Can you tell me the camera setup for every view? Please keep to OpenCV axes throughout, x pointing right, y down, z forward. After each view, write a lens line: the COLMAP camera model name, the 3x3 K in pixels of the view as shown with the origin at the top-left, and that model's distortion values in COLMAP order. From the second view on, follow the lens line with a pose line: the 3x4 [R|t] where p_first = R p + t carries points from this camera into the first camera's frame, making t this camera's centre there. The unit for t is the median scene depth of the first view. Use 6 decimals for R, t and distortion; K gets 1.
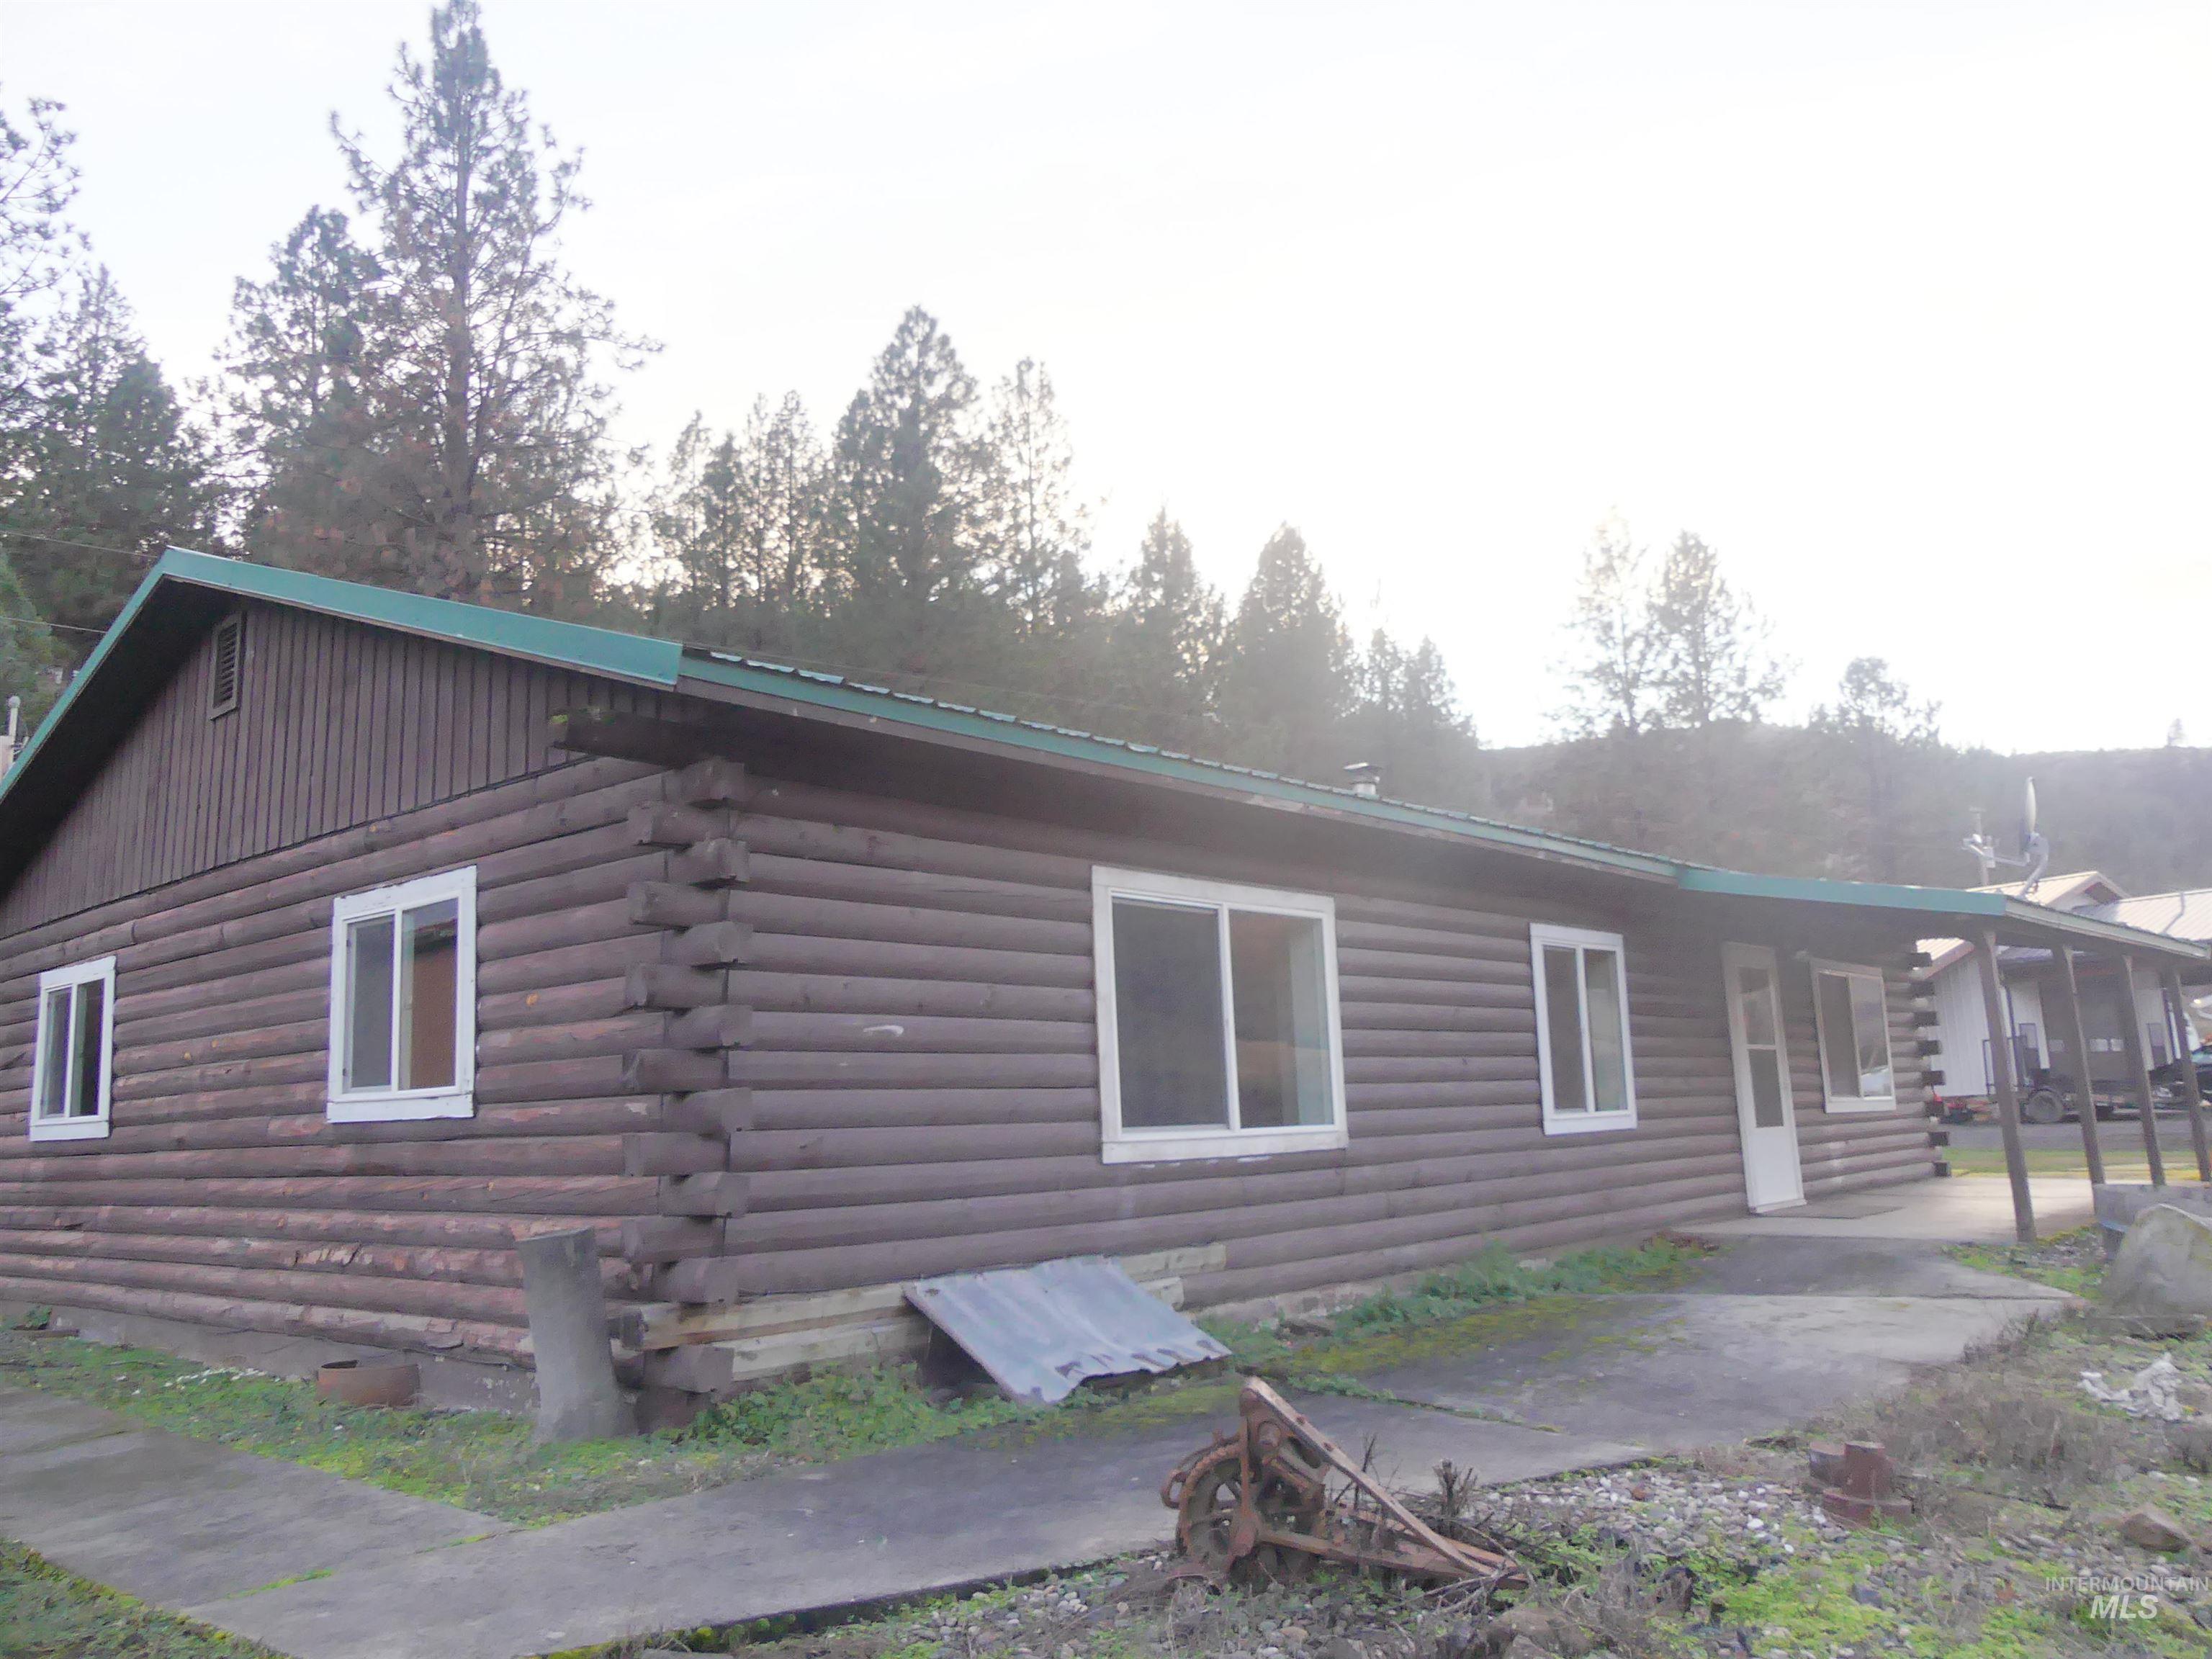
lens RADIAL K [[1678.4, 0, 1115.7], [0, 1678.4, 827.0], [0, 0, 1]] dist [-0.018810, 0.029027]
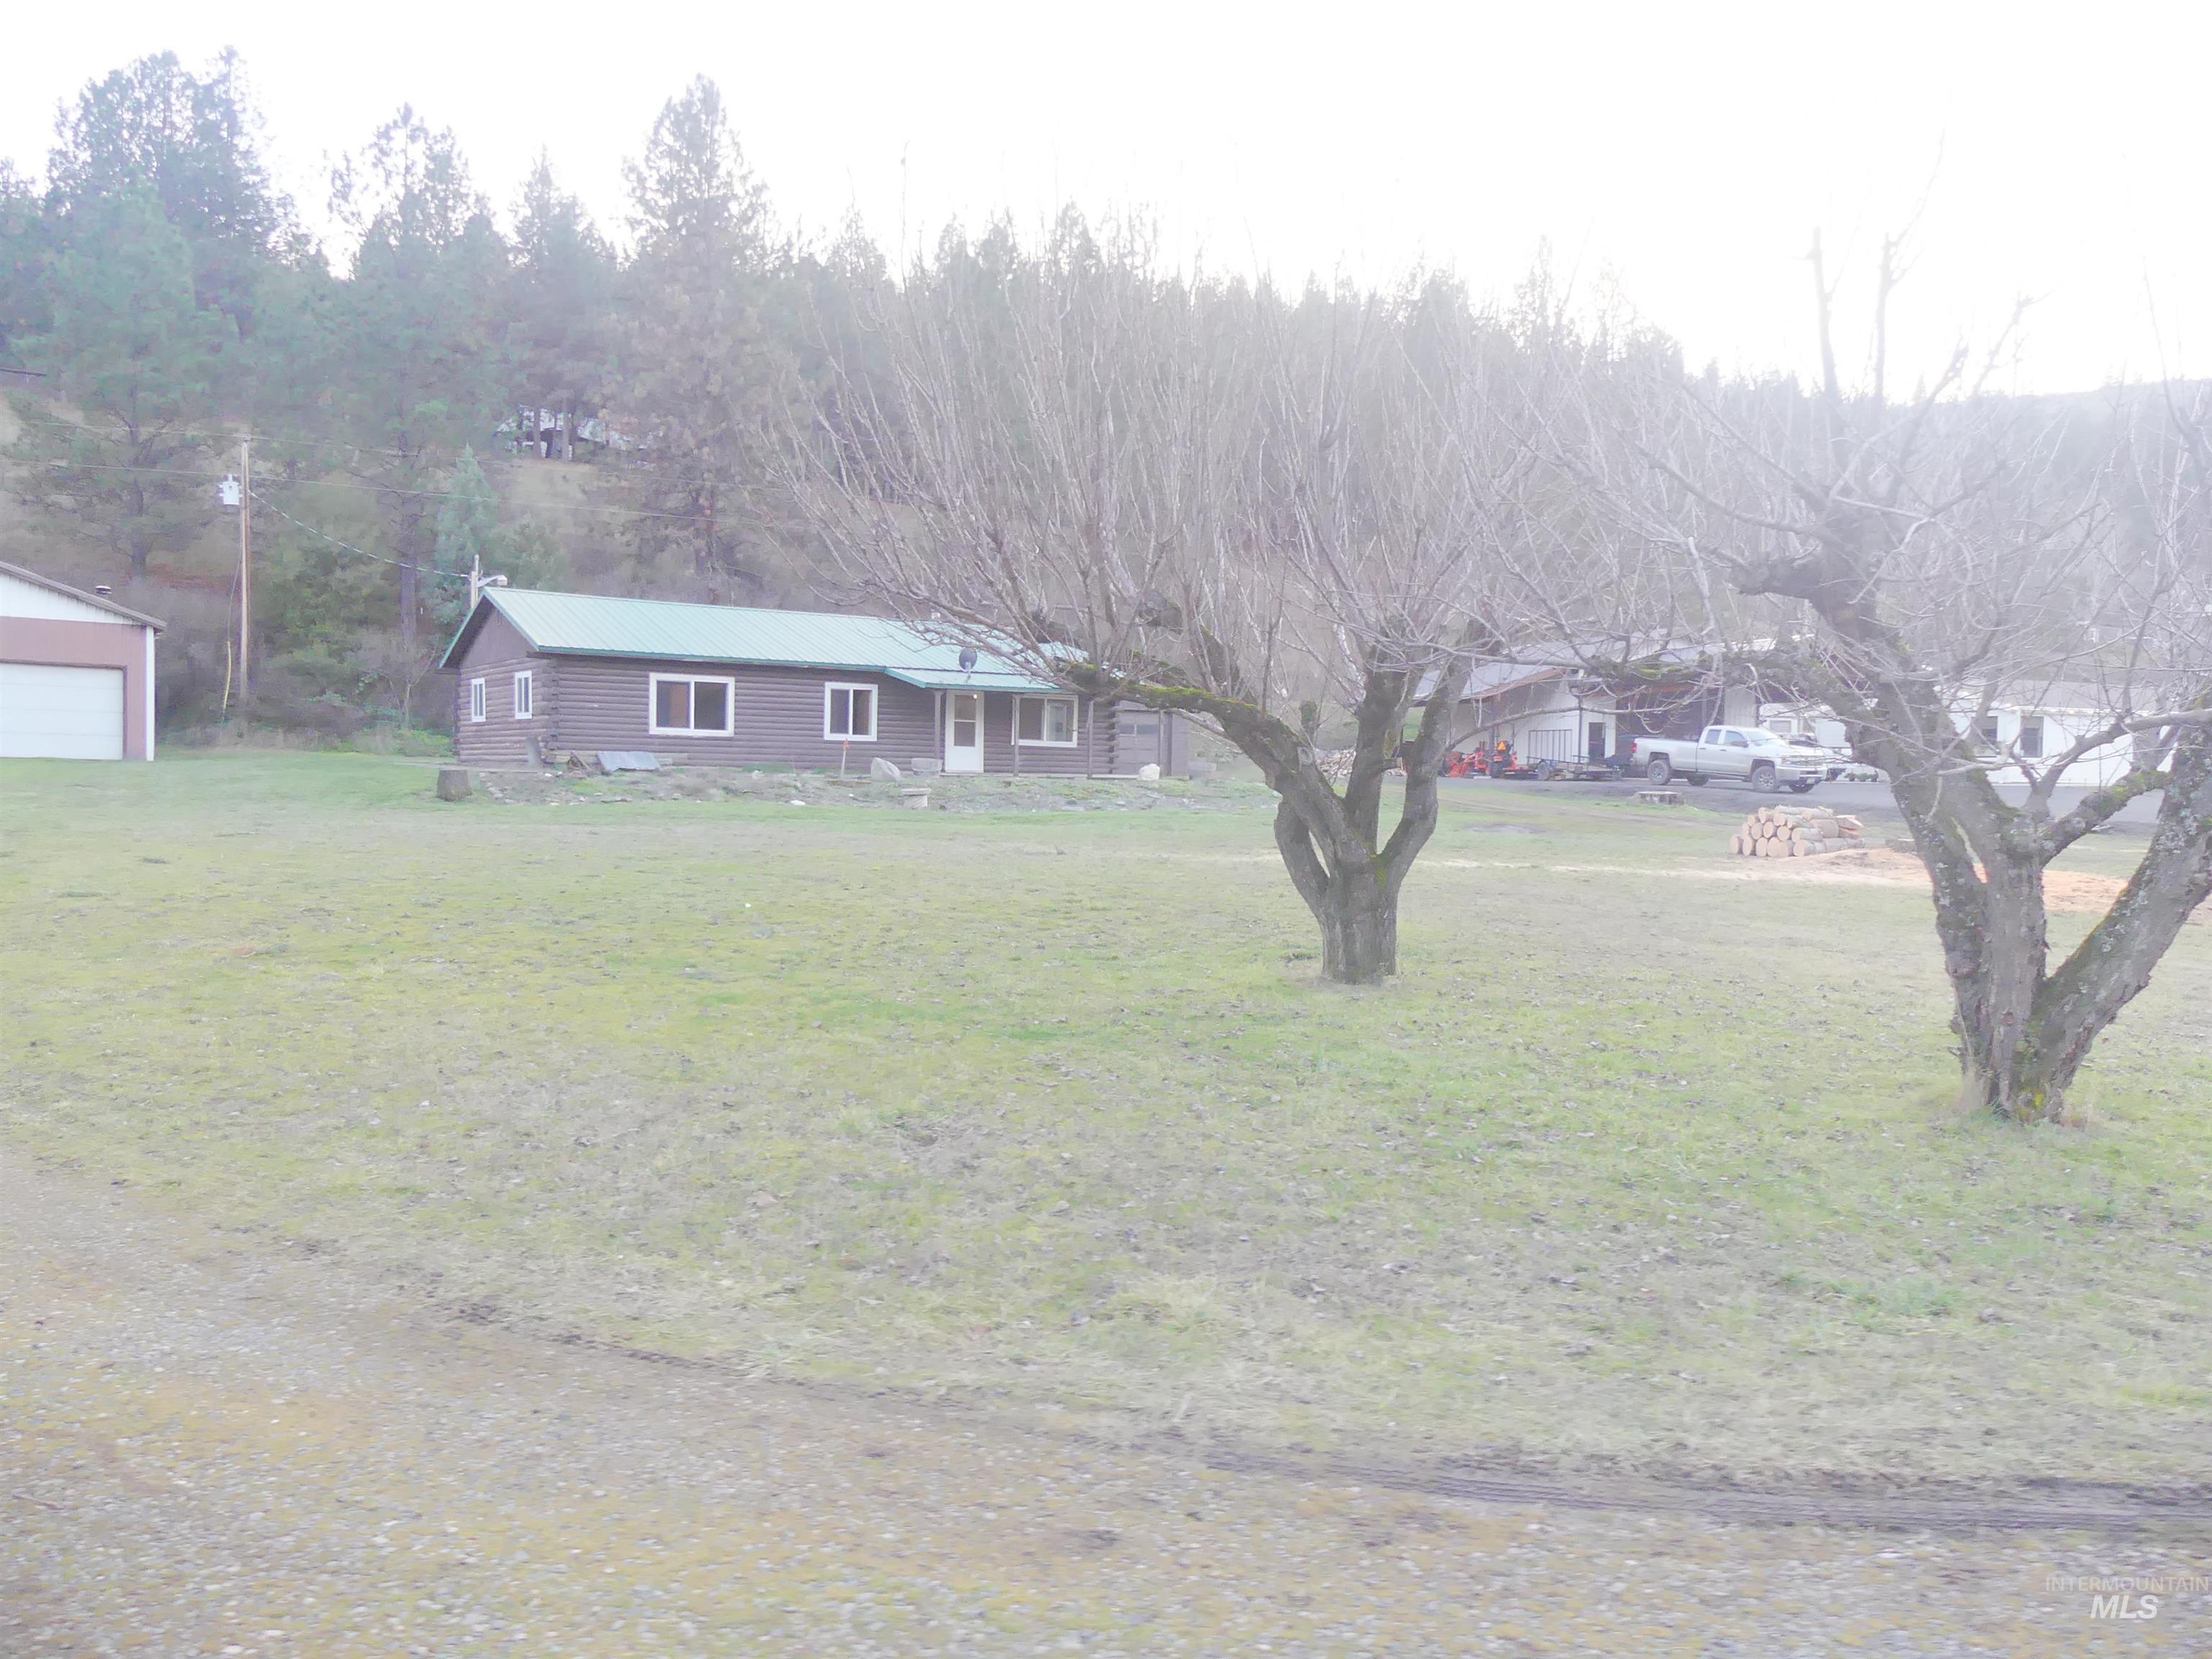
lens RADIAL K [[1678.4, 0, 1108.9], [0, 1678.4, 815.8], [0, 0, 1]] dist [-0.018810, 0.029027]
pose [[0.965634, 0.061133, -0.252615, 2.152597], [-0.009299, 0.979448, 0.201482, -0.480373], [0.259740, -0.192209, 0.946357, -2.841074]]
